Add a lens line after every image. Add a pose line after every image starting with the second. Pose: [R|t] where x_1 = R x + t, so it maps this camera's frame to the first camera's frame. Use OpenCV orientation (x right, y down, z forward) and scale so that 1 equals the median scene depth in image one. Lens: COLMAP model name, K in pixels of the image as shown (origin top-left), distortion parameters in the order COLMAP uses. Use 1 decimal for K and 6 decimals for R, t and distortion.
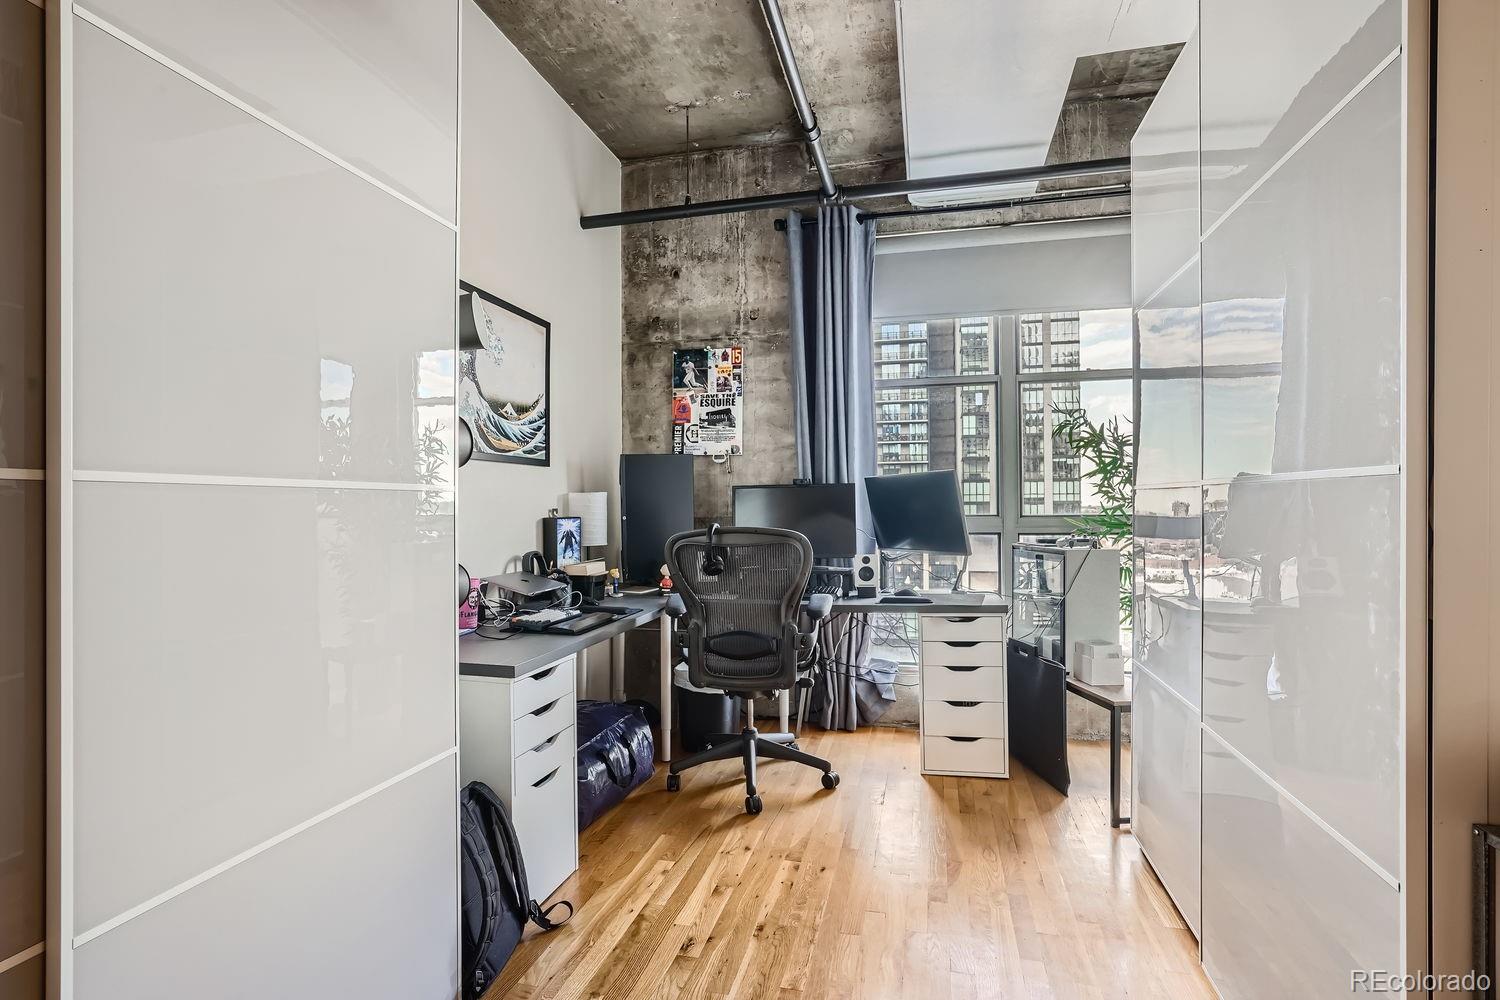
lens RADIAL K [[729.8, 0, 743.2], [0, 729.8, 503.9], [0, 0, 1]] dist [-0.037776, 0.022452]
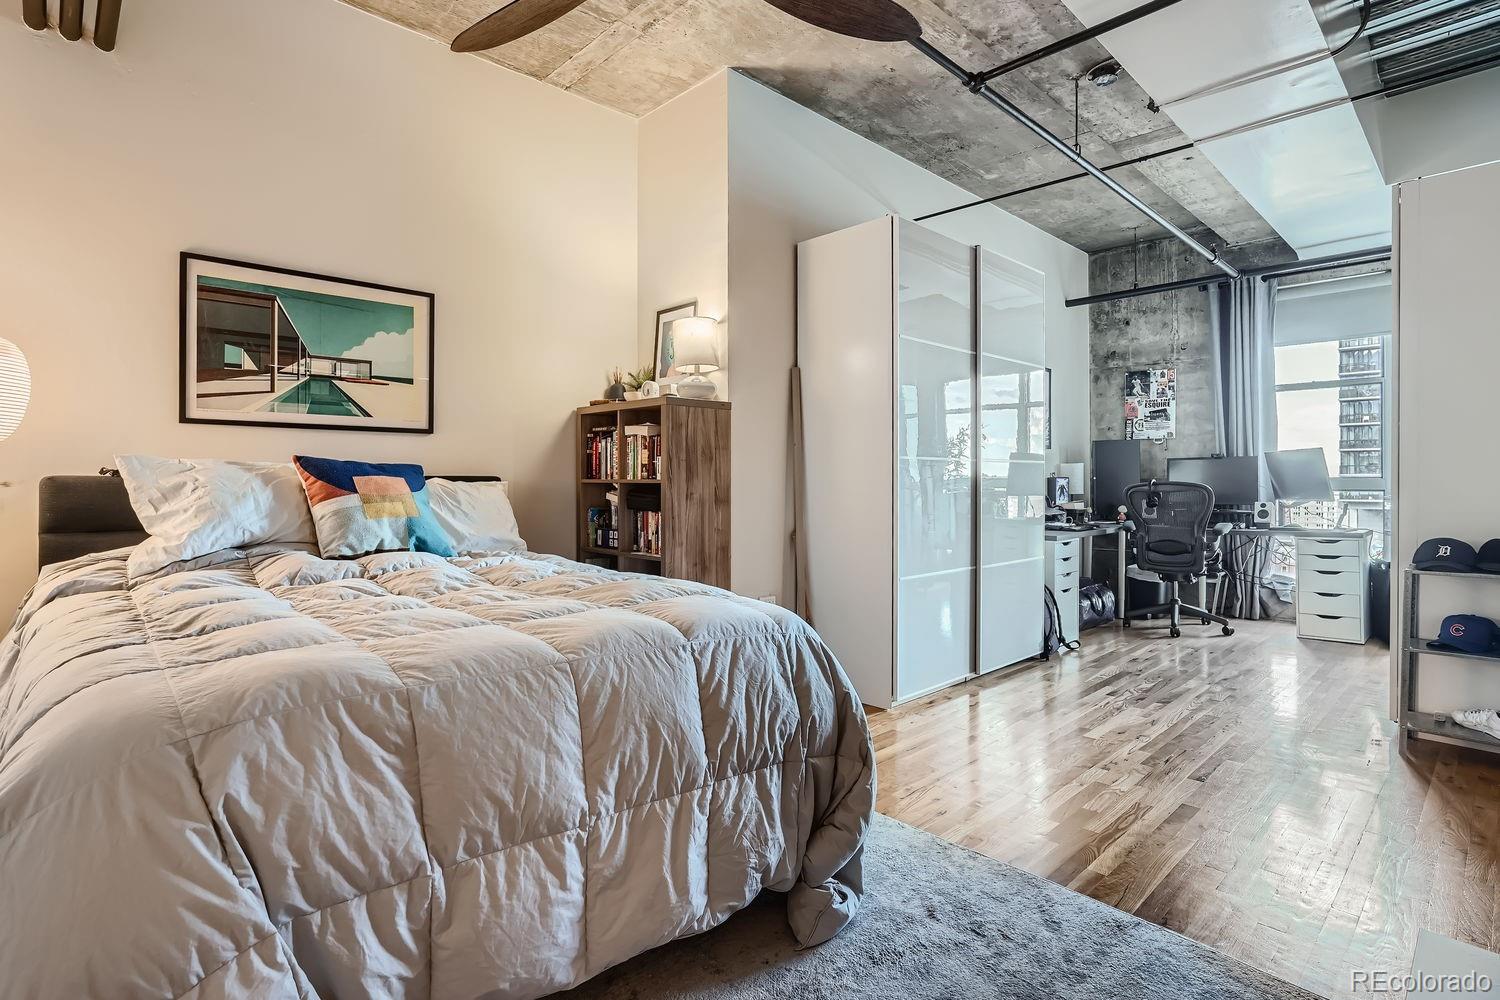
lens RADIAL K [[741.9, 0, 748.6], [0, 741.9, 481.6], [0, 0, 1]] dist [-0.040454, 0.023288]
pose [[0.849762, 0.004164, -0.527150, 0.053288], [0.000418, 0.999963, 0.008572, 0.011550], [0.527166, -0.007504, 0.849729, -0.838772]]
